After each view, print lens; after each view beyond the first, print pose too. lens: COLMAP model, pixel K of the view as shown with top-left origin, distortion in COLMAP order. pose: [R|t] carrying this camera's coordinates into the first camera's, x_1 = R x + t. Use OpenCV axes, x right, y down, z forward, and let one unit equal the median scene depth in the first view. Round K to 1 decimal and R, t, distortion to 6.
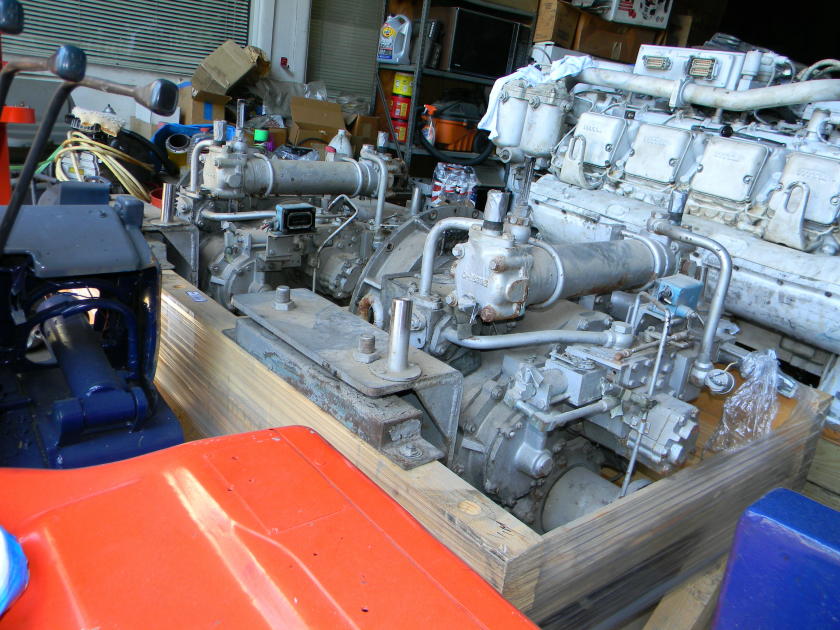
lens RADIAL K [[681.5, 0, 415.1], [0, 681.5, 316.9], [0, 0, 1]] dist [0.007506, -0.018532]
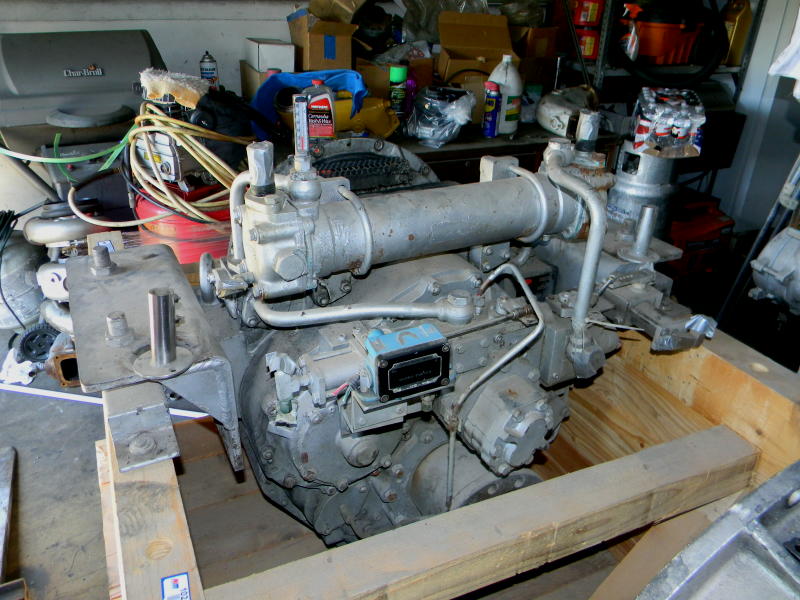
lens RADIAL K [[649.0, 0, 395.3], [0, 649.0, 301.9], [0, 0, 1]] dist [0.007506, -0.018532]
pose [[0.962828, 0.023185, -0.269120, -0.053689], [0.016207, 0.989556, 0.143234, -0.204118], [0.269630, -0.142271, 0.952396, 0.478758]]
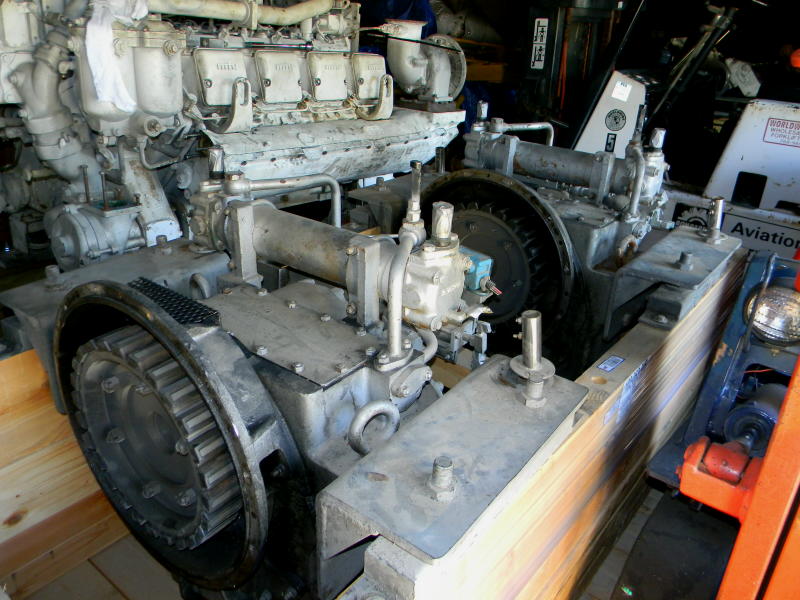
lens RADIAL K [[649.0, 0, 395.3], [0, 649.0, 301.9], [0, 0, 1]] dist [0.007506, -0.018532]
pose [[-0.191447, -0.522117, 0.831109, -0.681274], [0.252957, 0.791920, 0.555766, -0.460025], [-0.948346, 0.316634, -0.019538, 0.911703]]
